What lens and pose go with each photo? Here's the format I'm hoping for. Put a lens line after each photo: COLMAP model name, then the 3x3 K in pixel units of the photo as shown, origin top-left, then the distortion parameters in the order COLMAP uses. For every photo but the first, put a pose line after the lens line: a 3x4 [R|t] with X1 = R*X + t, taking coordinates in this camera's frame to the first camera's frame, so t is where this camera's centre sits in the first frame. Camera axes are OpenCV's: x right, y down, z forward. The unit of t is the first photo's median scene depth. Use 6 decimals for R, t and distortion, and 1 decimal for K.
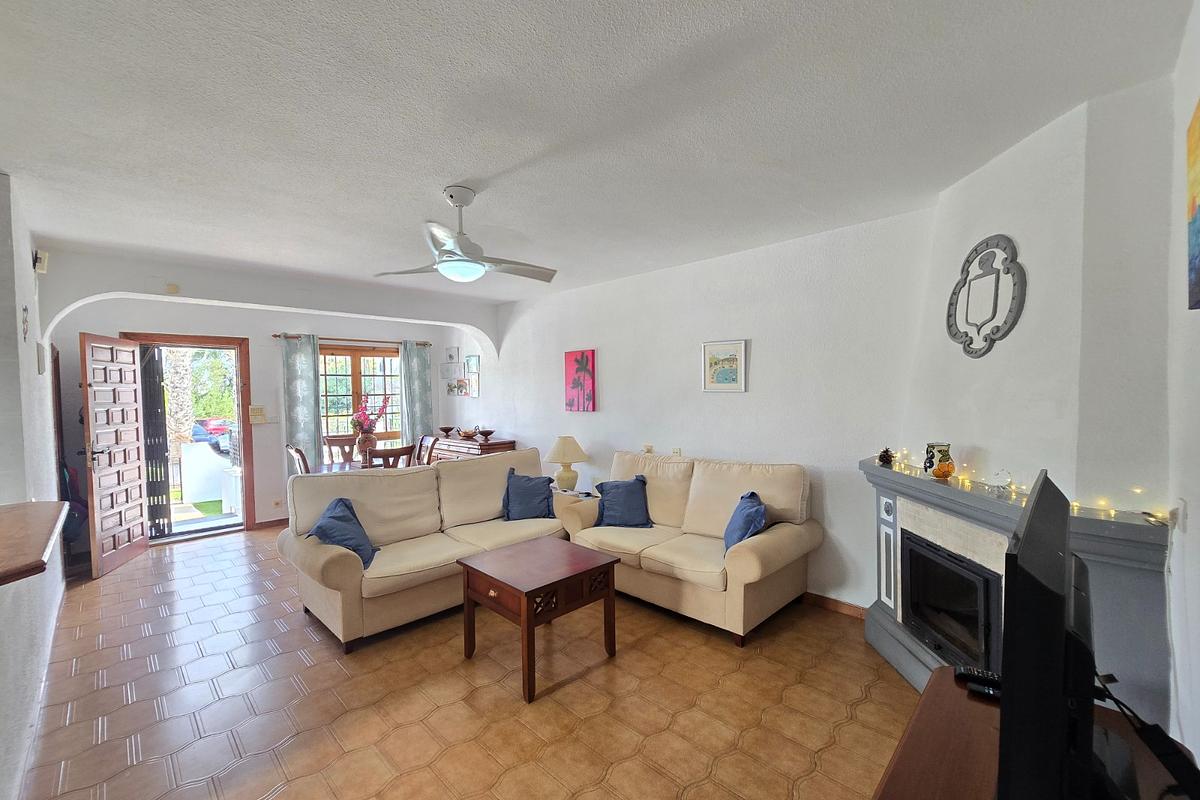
lens RADIAL K [[491.2, 0, 602.6], [0, 491.2, 403.7], [0, 0, 1]] dist [-0.002810, 0.000991]
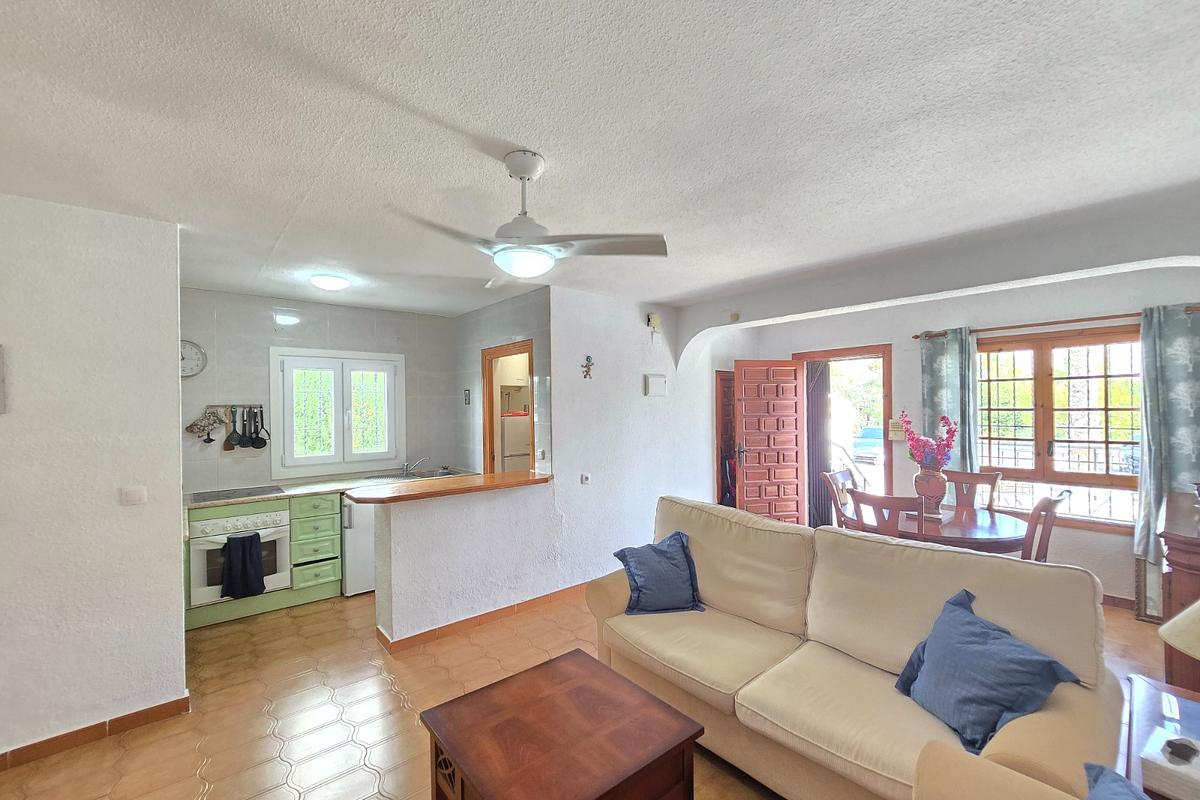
lens RADIAL K [[491.2, 0, 595.8], [0, 491.2, 405.7], [0, 0, 1]] dist [-0.002810, 0.000991]
pose [[-0.092726, 0.015771, -0.995567, 0.235290], [-0.014155, 0.999753, 0.017156, -0.031563], [0.995591, 0.015683, -0.092480, 0.601248]]
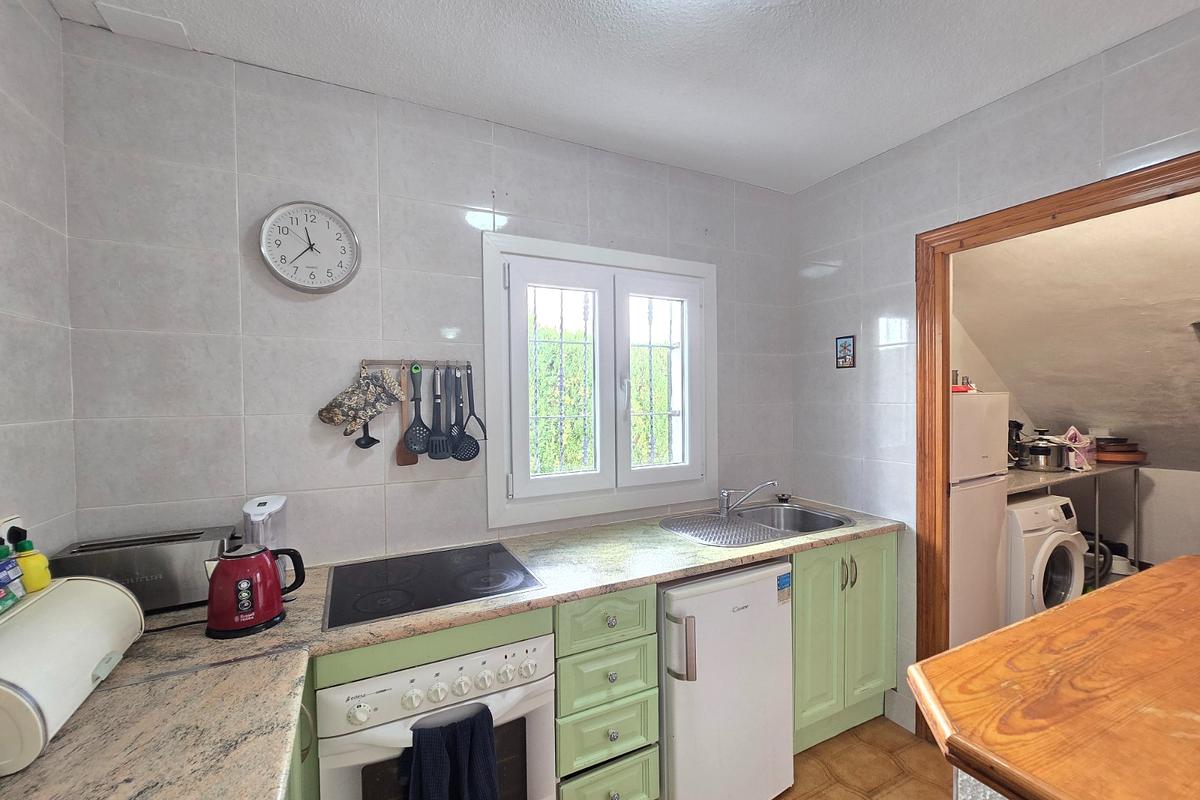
lens RADIAL K [[491.2, 0, 597.8], [0, 491.2, 404.7], [0, 0, 1]] dist [-0.002810, 0.000991]
pose [[-0.324338, 0.035422, -0.945278, -0.226238], [-0.010240, 0.999109, 0.040953, 0.005598], [0.945886, 0.022962, -0.323687, 0.167630]]
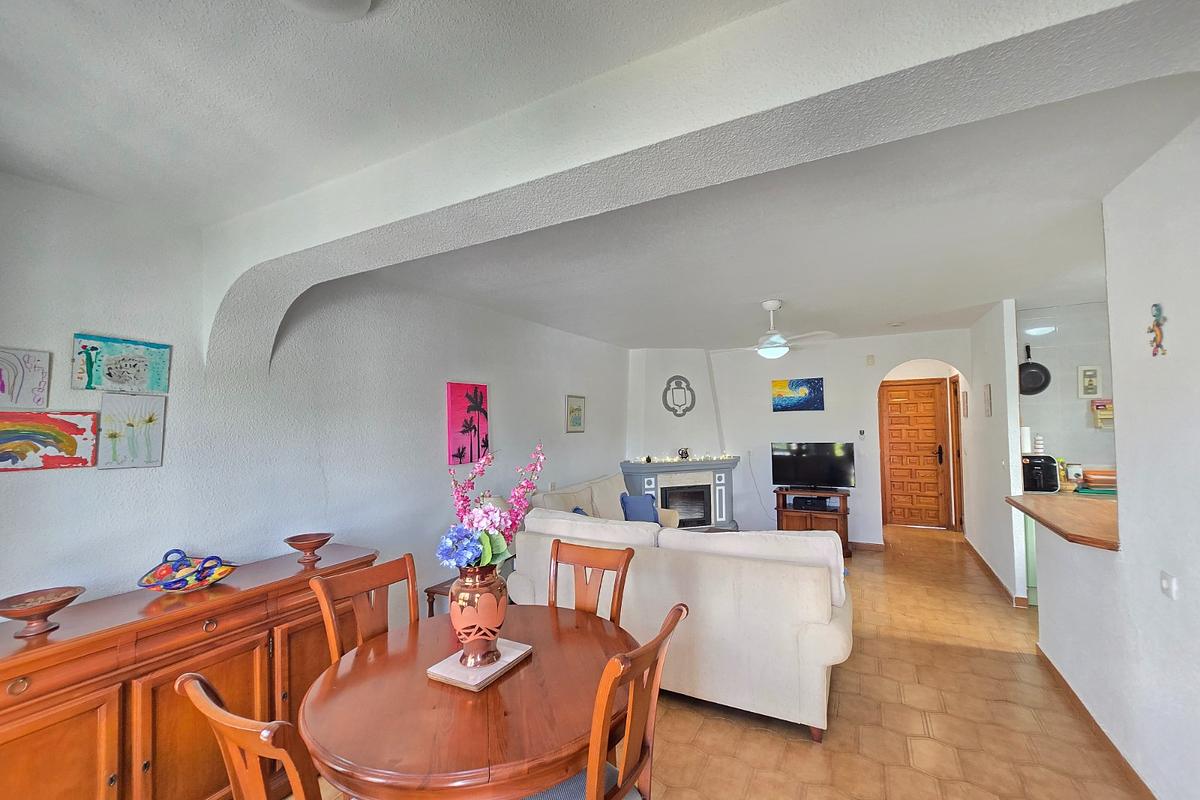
lens RADIAL K [[491.2, 0, 599.0], [0, 491.2, 409.0], [0, 0, 1]] dist [-0.002810, 0.000991]
pose [[-0.272063, 0.044114, 0.961268, -0.846427], [0.051810, 0.998171, -0.031144, -0.034237], [-0.960884, 0.041331, -0.273851, 1.017572]]
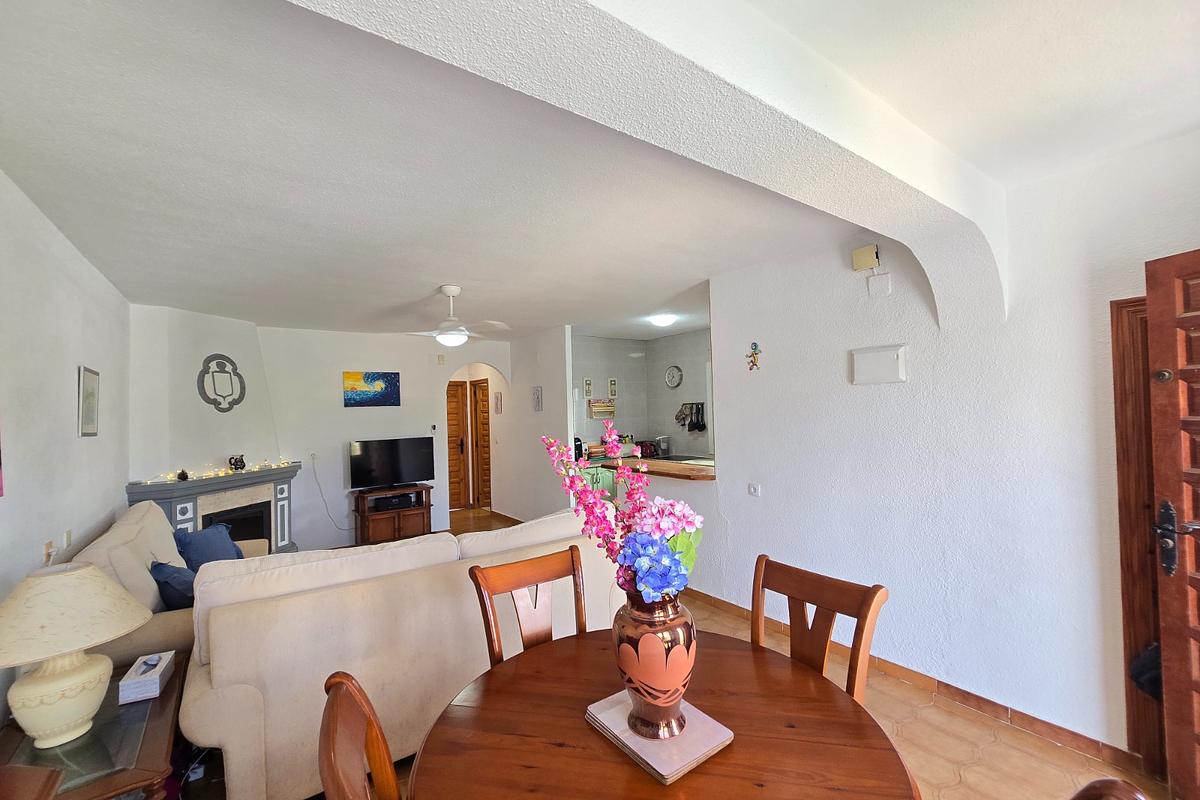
lens RADIAL K [[491.2, 0, 599.1], [0, 491.2, 411.0], [0, 0, 1]] dist [-0.002810, 0.000991]
pose [[-0.982922, 0.043436, 0.178824, -0.512027], [0.048720, 0.998493, 0.025260, -0.034043], [-0.177457, 0.033541, -0.983557, 1.241067]]
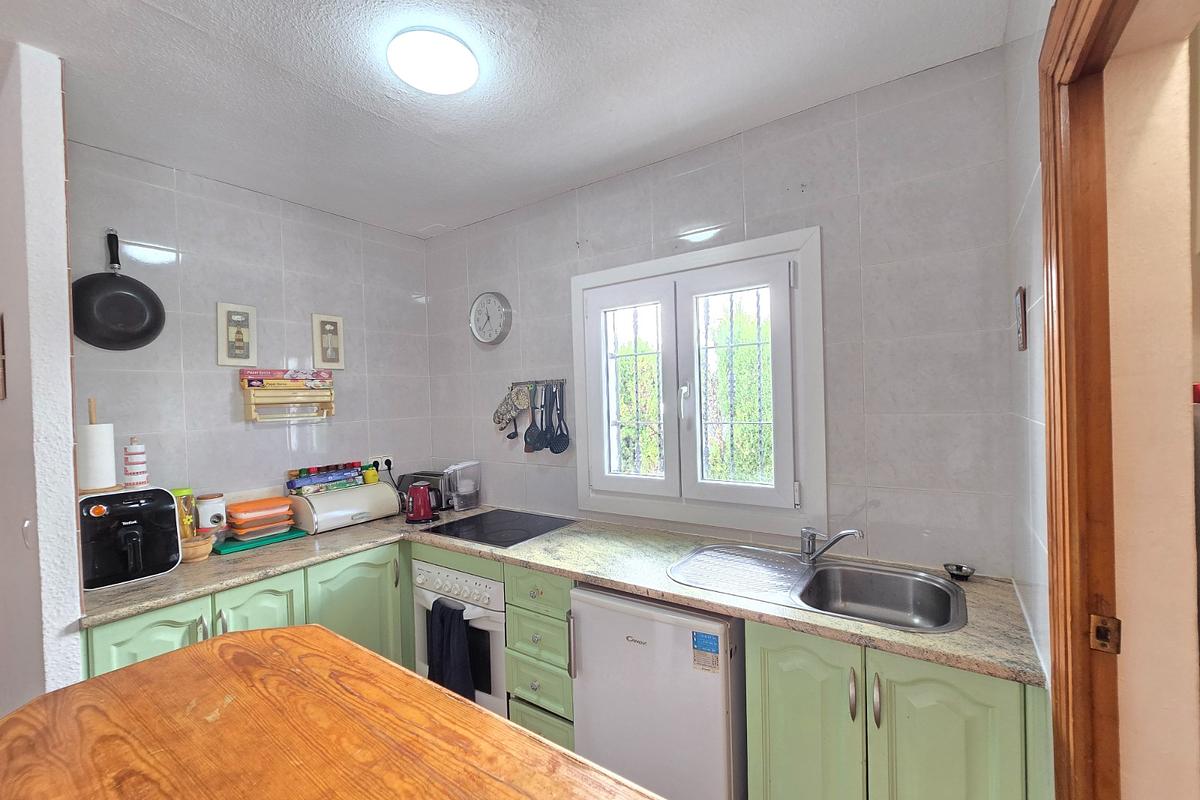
lens RADIAL K [[491.2, 0, 600.6], [0, 491.2, 405.1], [0, 0, 1]] dist [-0.002810, 0.000991]
pose [[-0.985644, 0.044880, -0.162765, -0.505355], [0.038976, 0.998467, 0.039291, -0.003010], [0.164279, 0.032383, -0.985882, 0.449708]]
